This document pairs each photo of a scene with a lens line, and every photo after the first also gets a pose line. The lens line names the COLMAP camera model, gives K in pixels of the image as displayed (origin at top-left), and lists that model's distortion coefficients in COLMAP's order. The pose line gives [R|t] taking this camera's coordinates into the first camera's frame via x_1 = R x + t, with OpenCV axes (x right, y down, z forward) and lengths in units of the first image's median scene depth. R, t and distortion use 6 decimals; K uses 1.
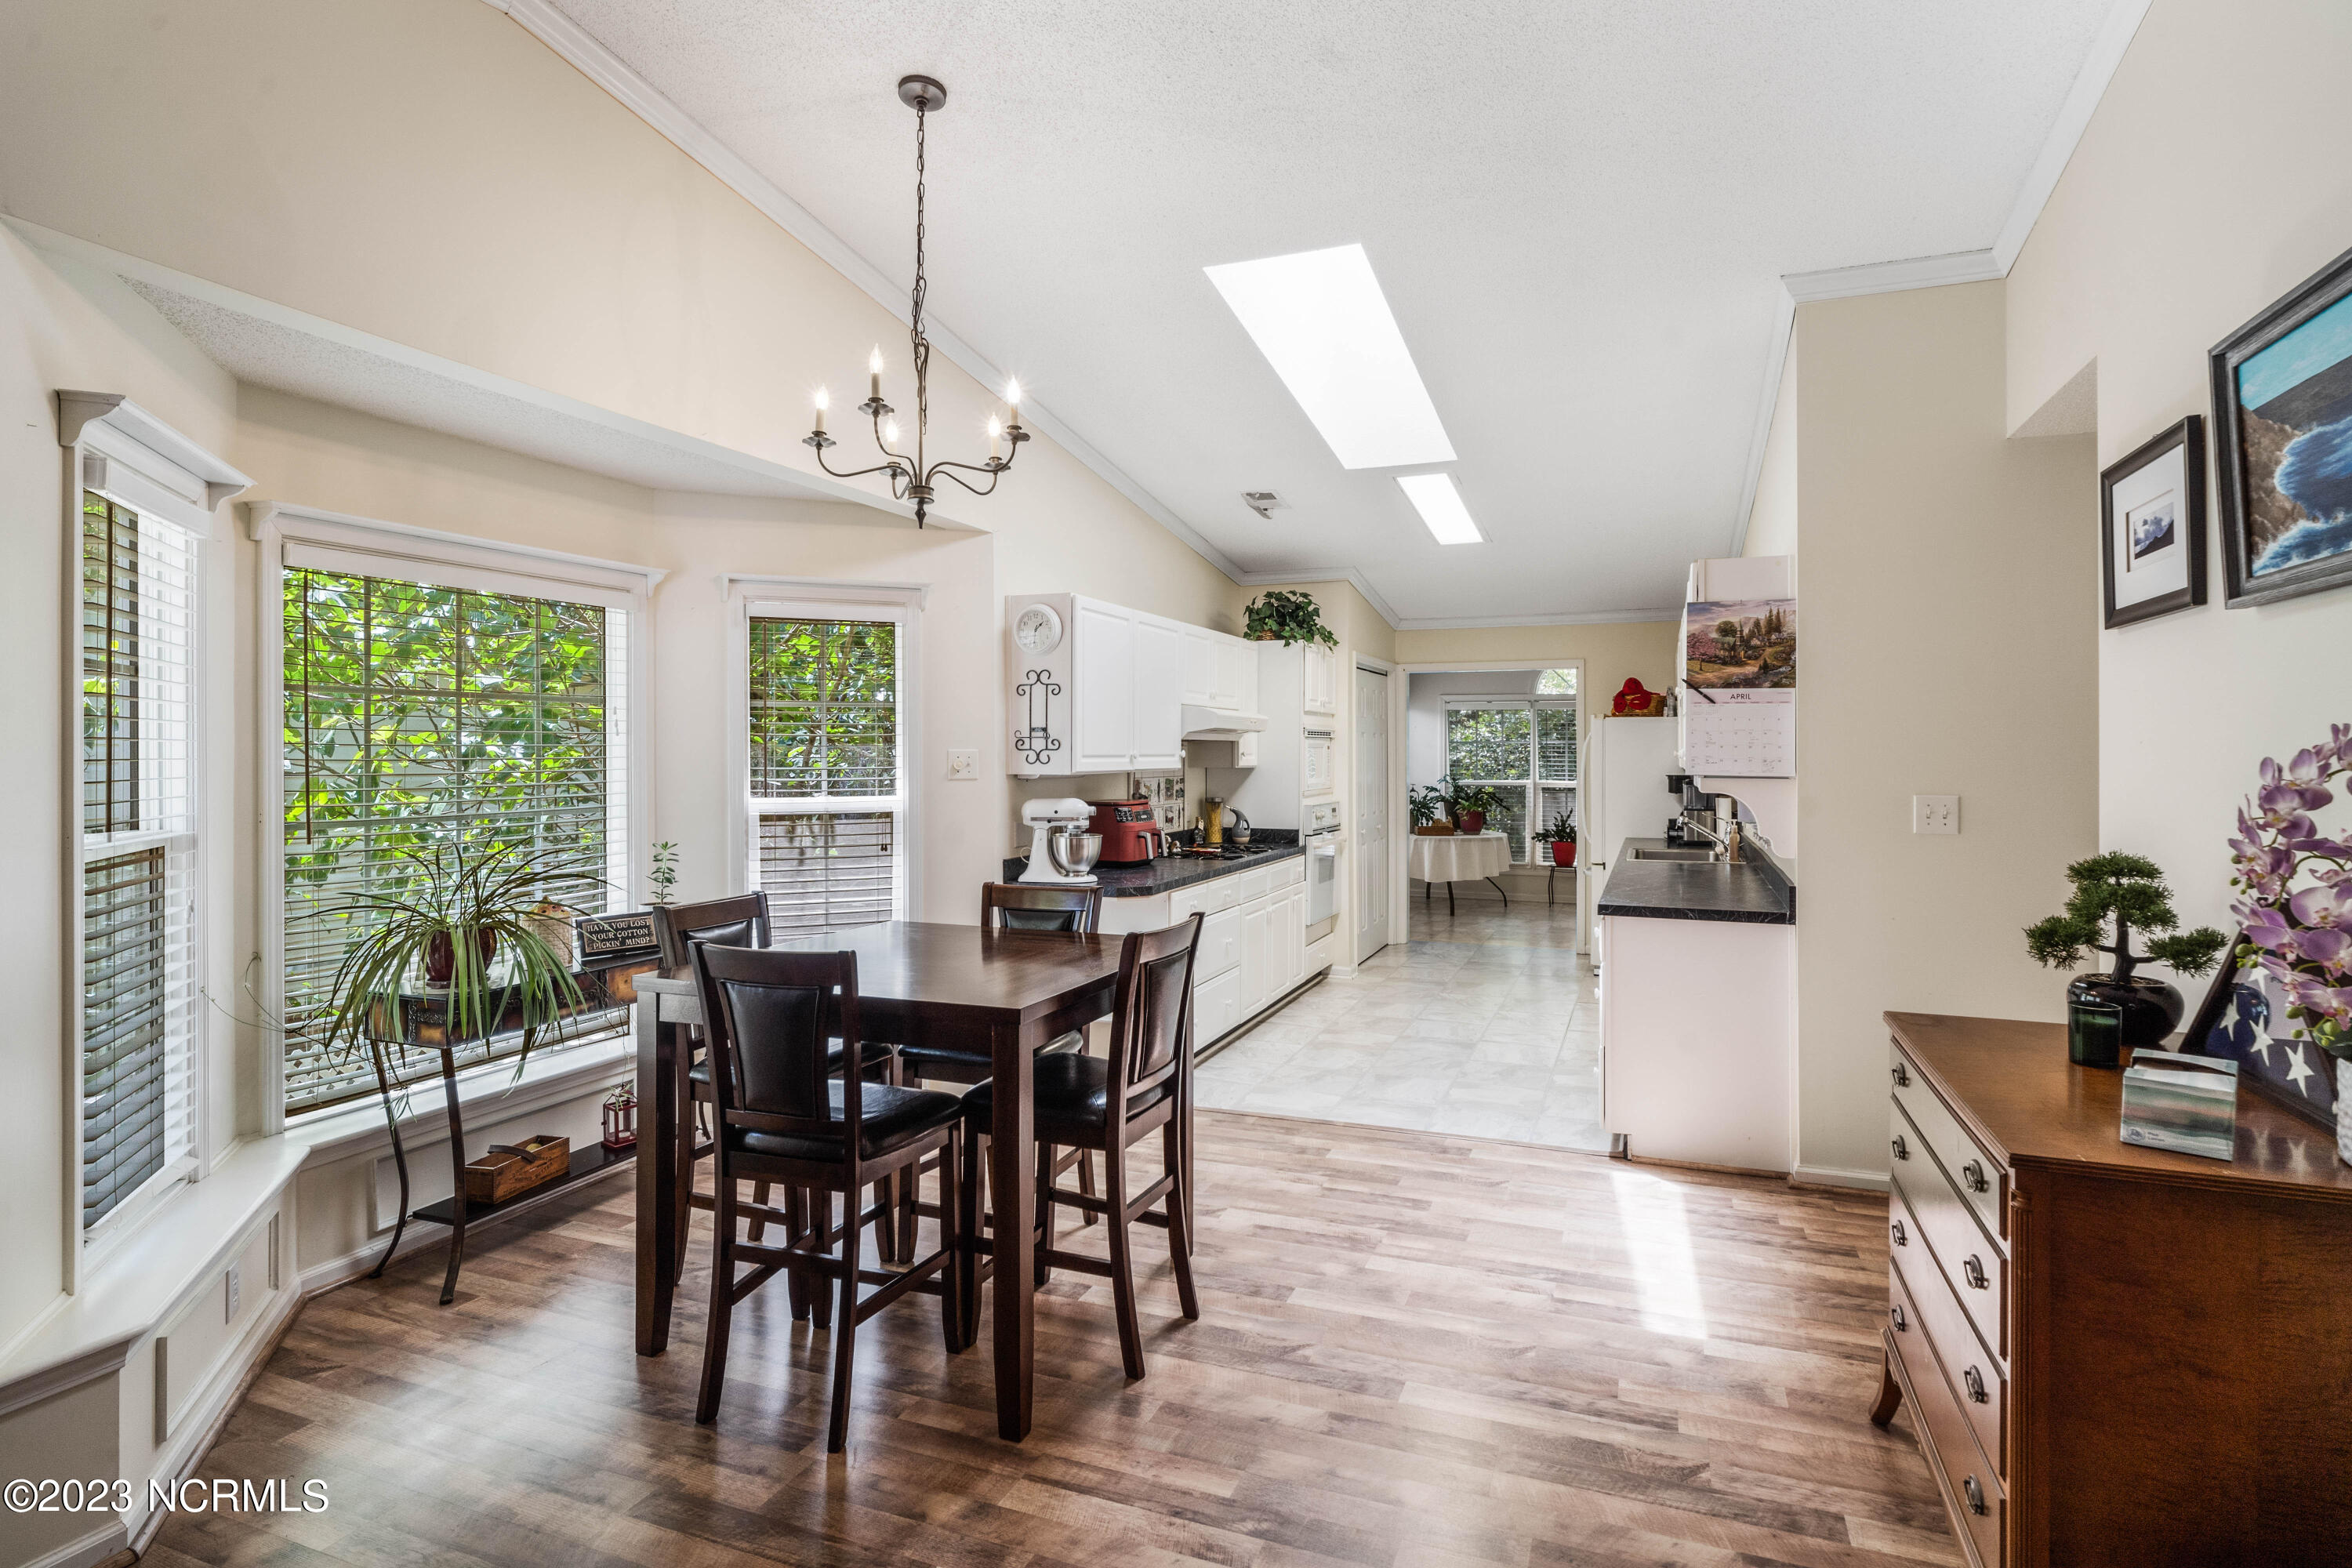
lens RADIAL K [[1214.1, 0, 1172.3], [0, 1214.1, 745.7], [0, 0, 1]] dist [-0.006301, -0.000331]
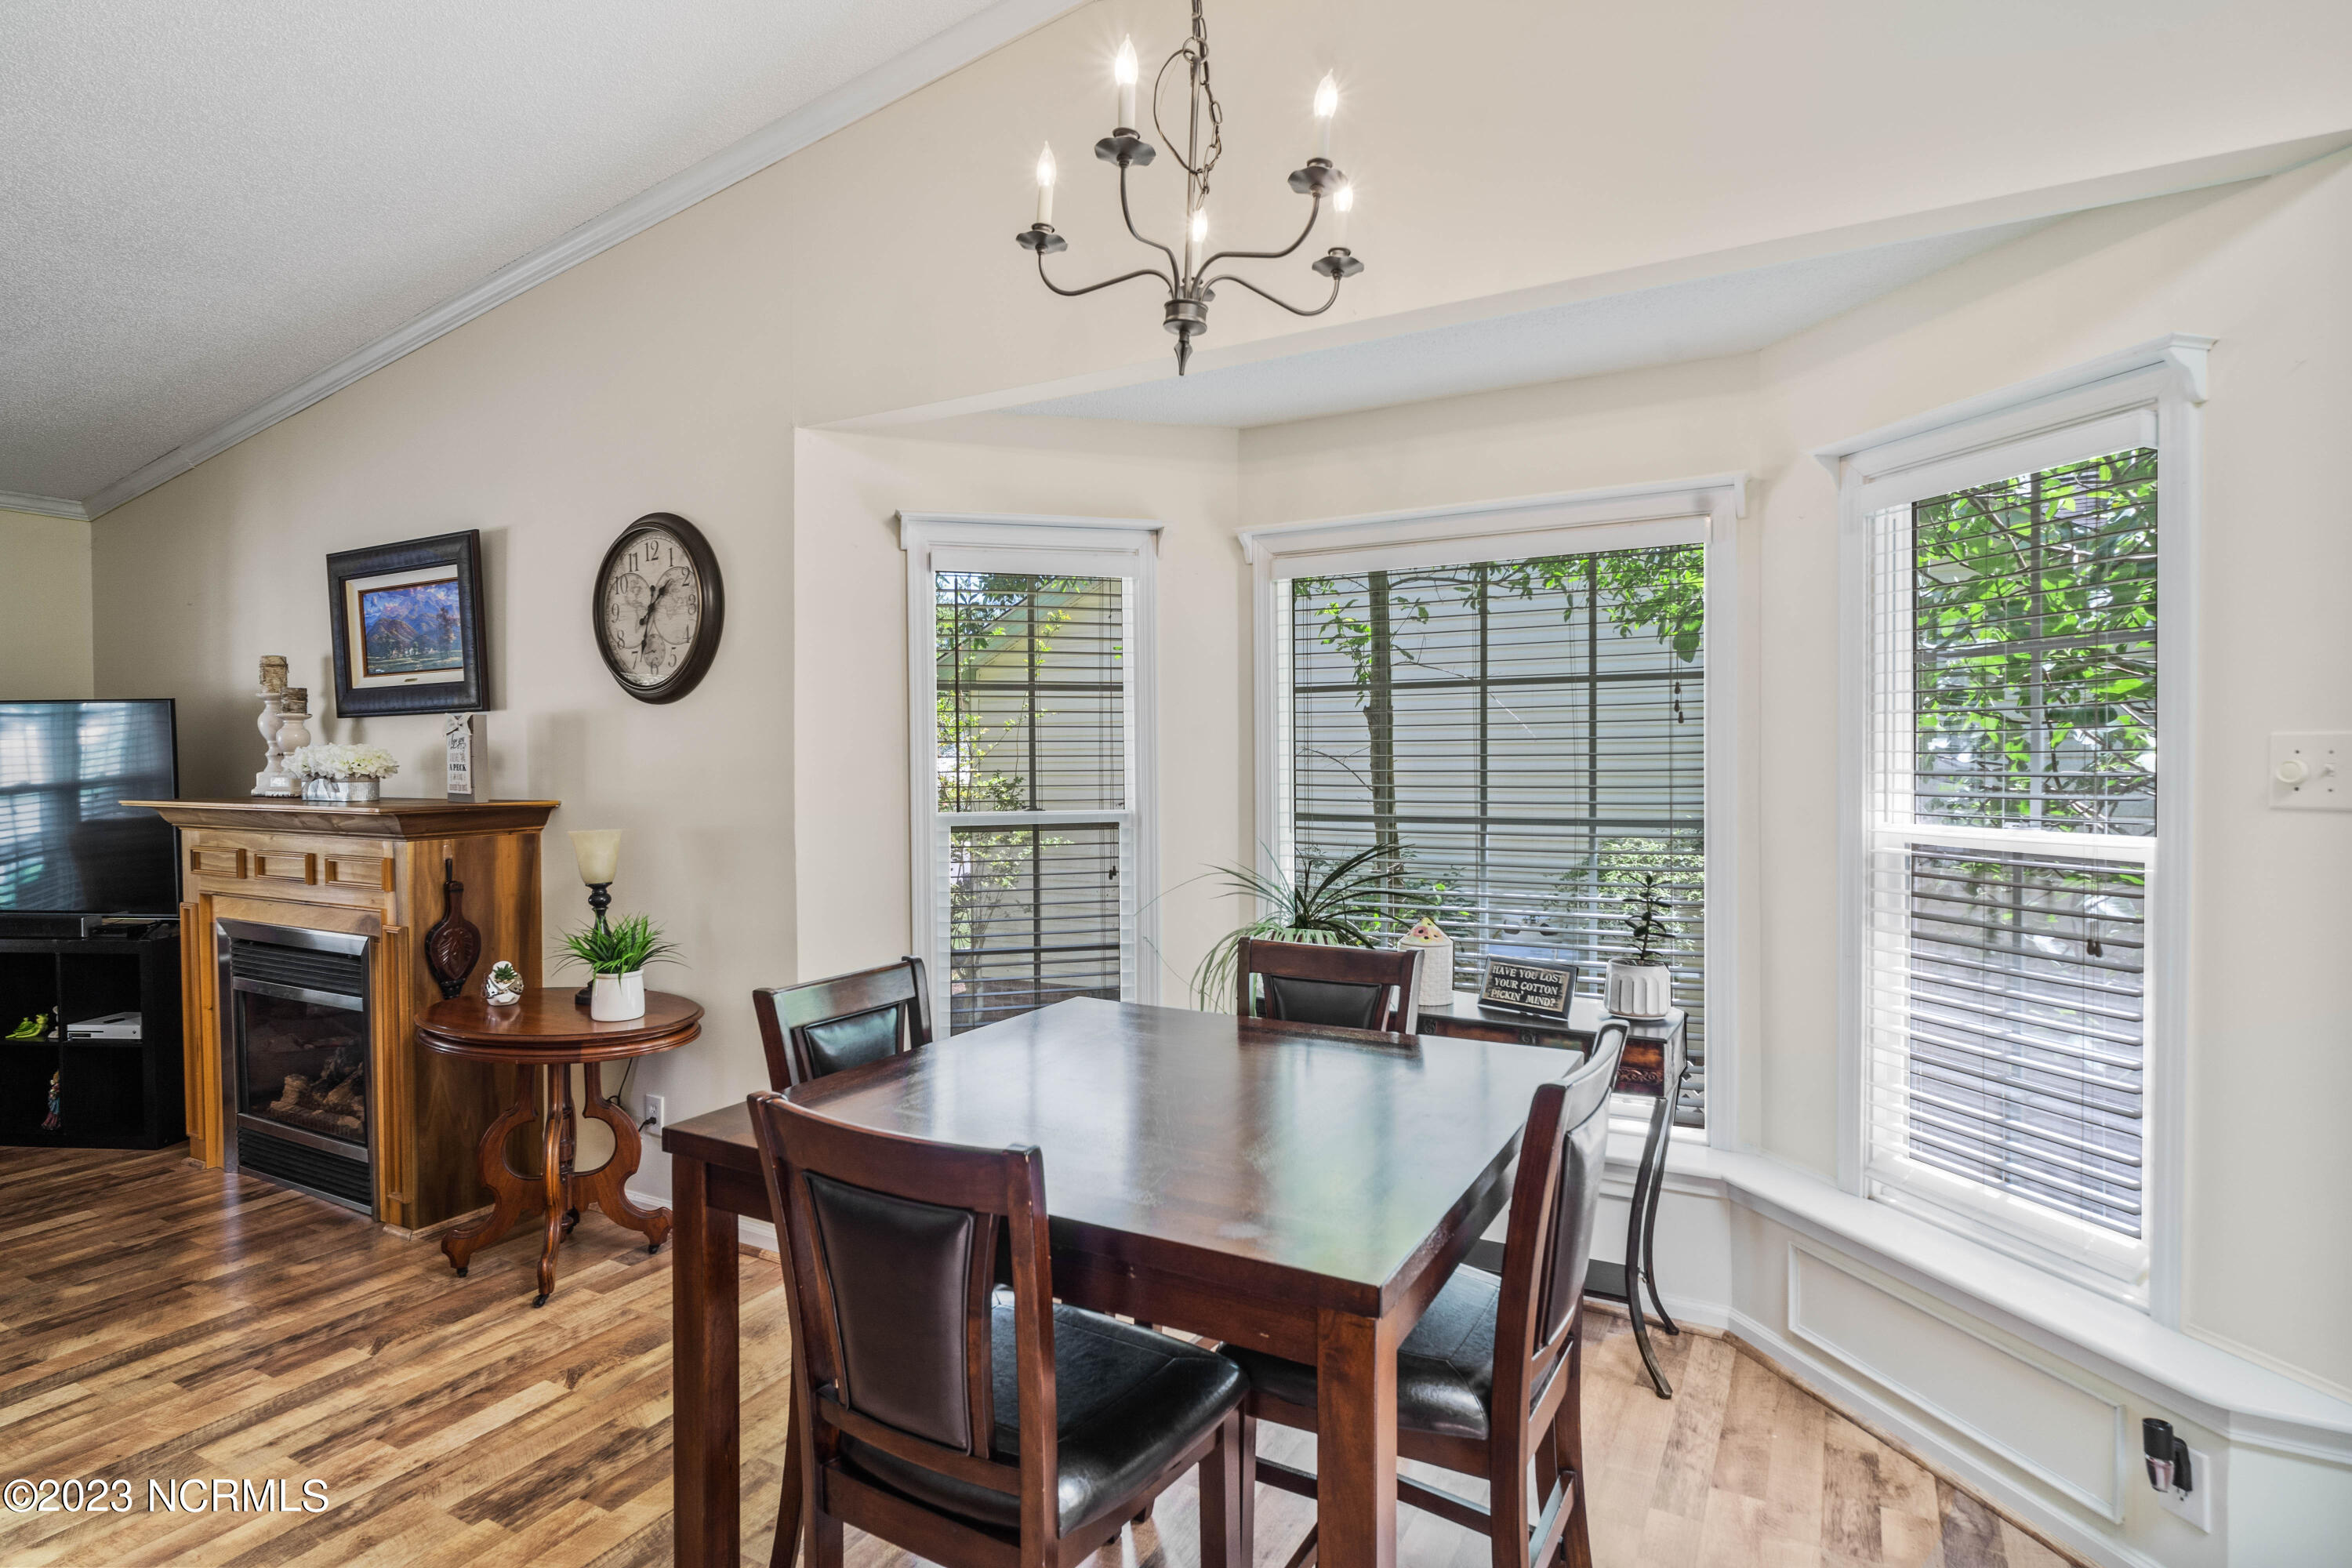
lens RADIAL K [[1222.1, 0, 1176.0], [0, 1222.1, 784.0], [0, 0, 1]] dist [0.000942, -0.000444]
pose [[-0.137950, 0.025809, -0.990103, 0.262809], [0.013833, 0.999613, 0.024130, 0.006340], [0.990343, -0.010367, -0.138253, 0.714607]]
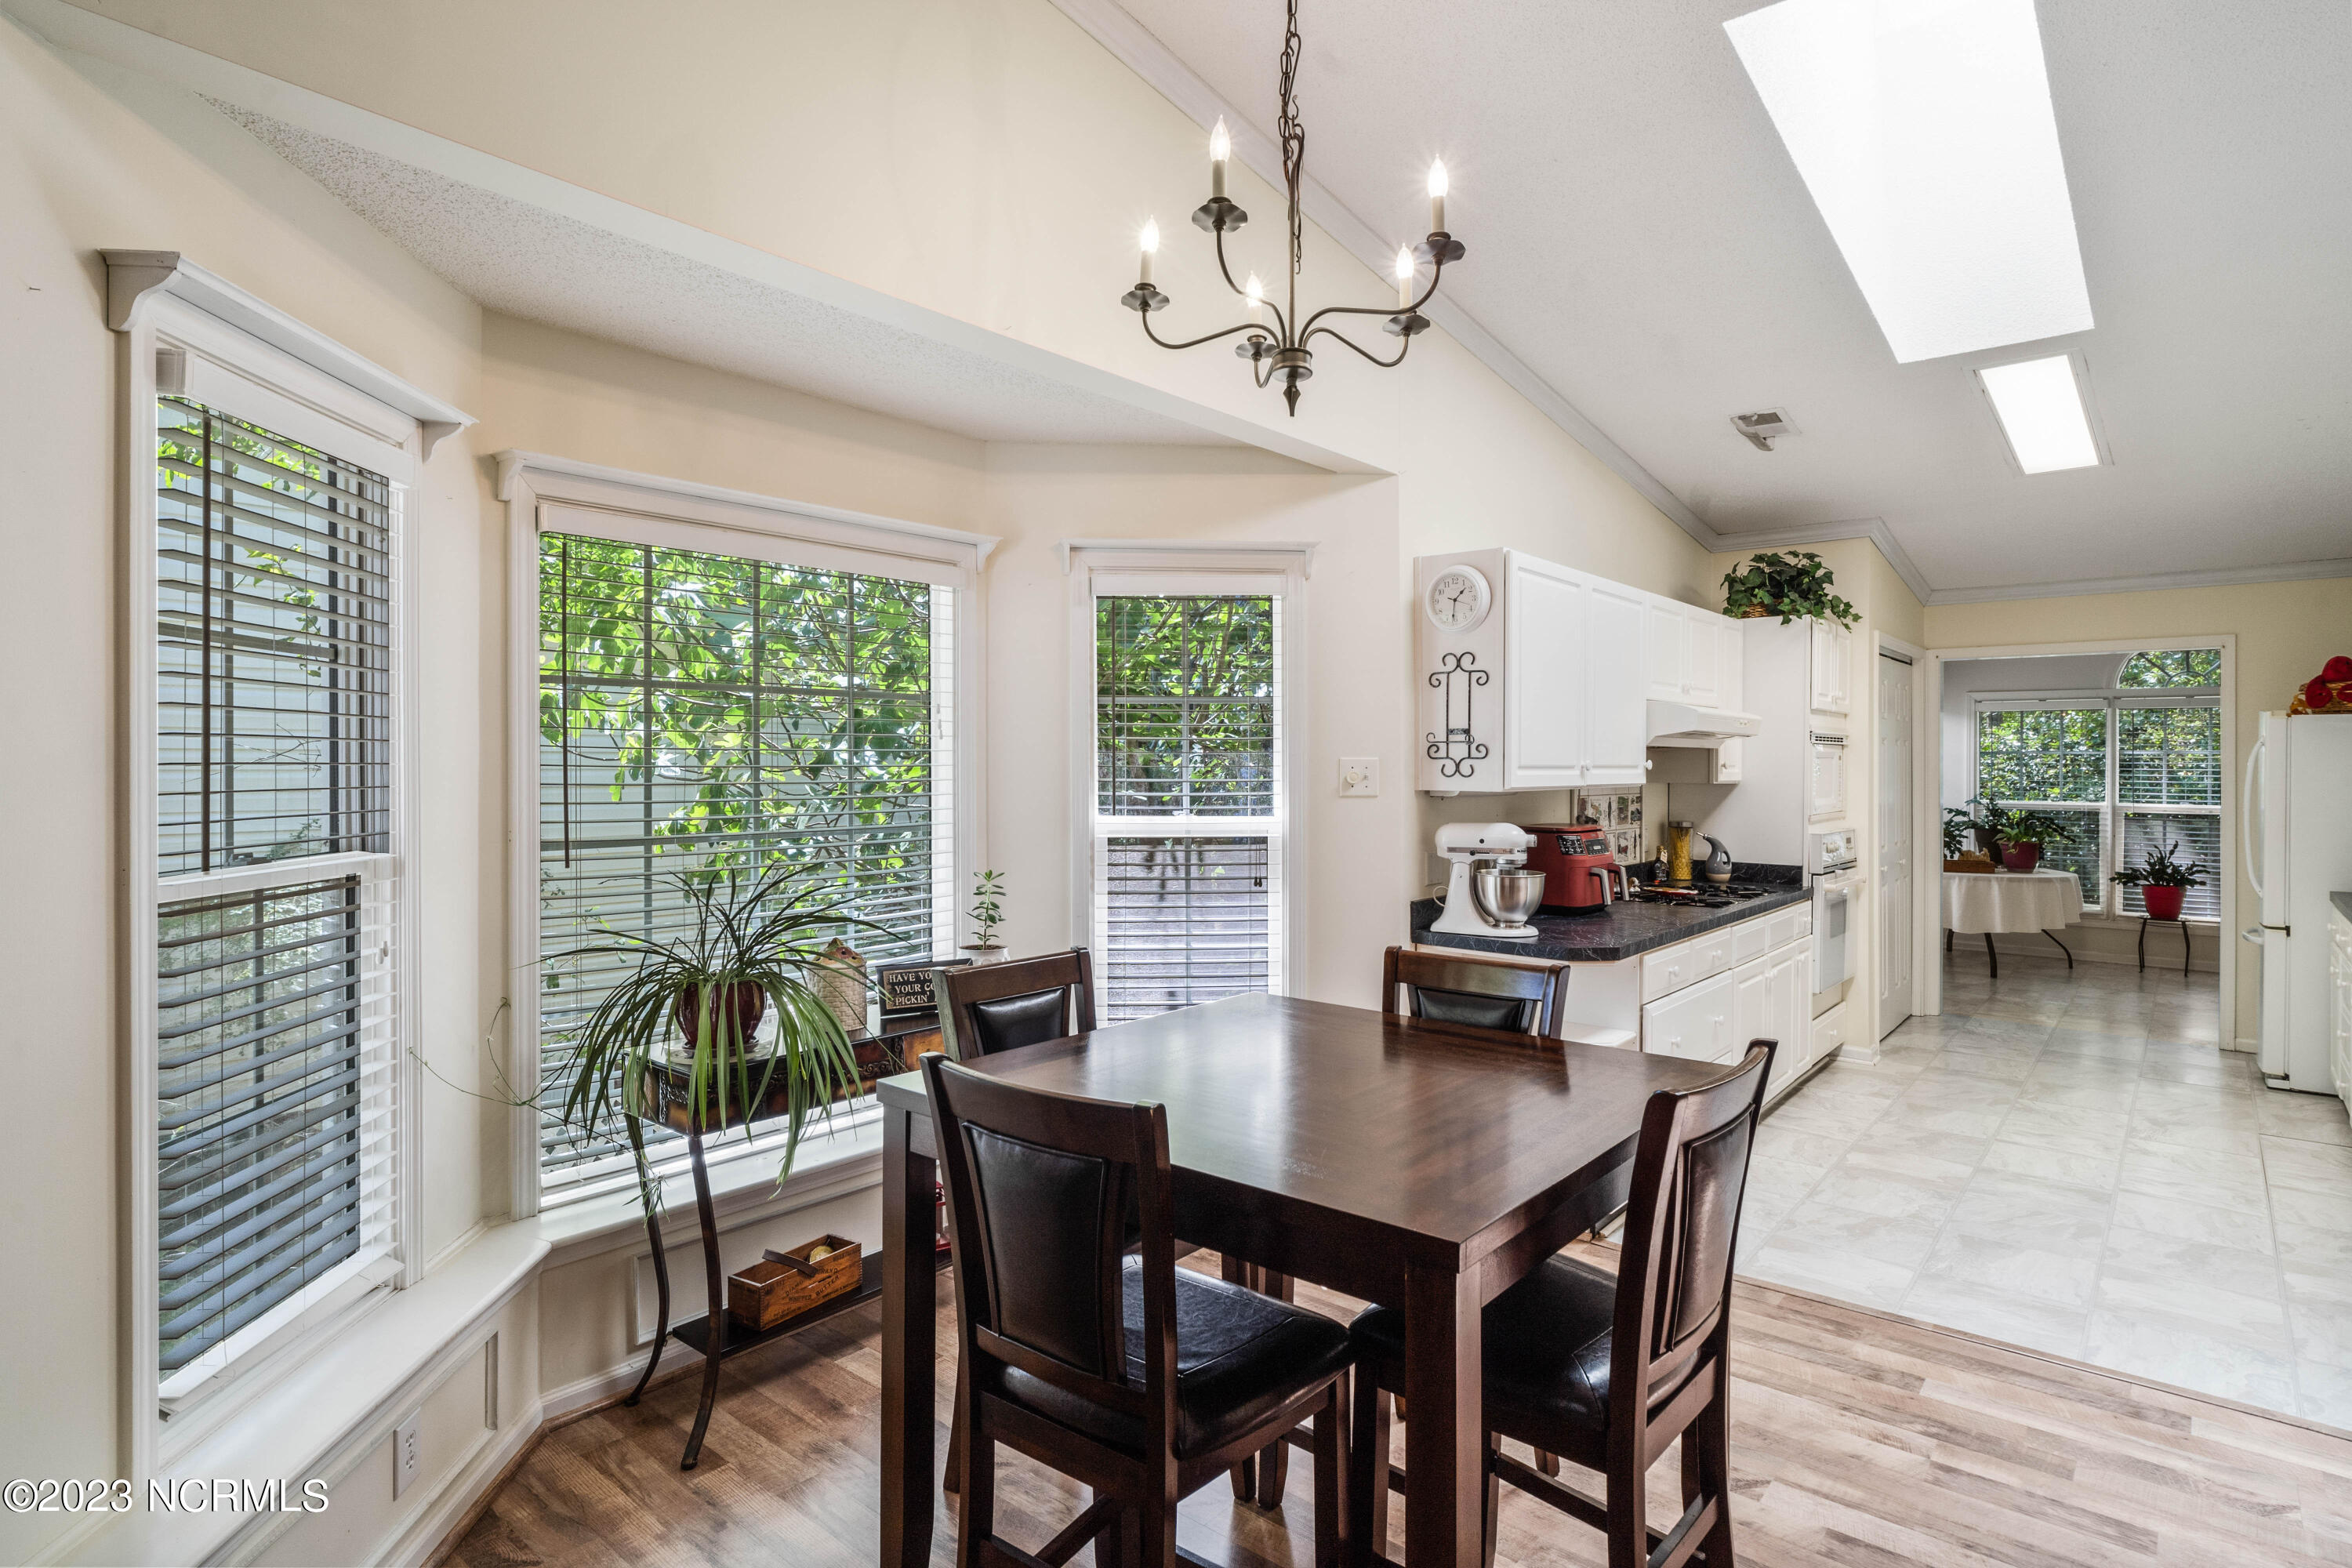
lens RADIAL K [[1203.0, 0, 1170.4], [0, 1203.0, 759.9], [0, 0, 1]] dist [-0.004805, 0.000694]
pose [[0.946483, 0.002915, -0.322741, -0.039724], [-0.002279, 0.999995, 0.002347, 0.003152], [0.322746, -0.001485, 0.946484, 0.242996]]
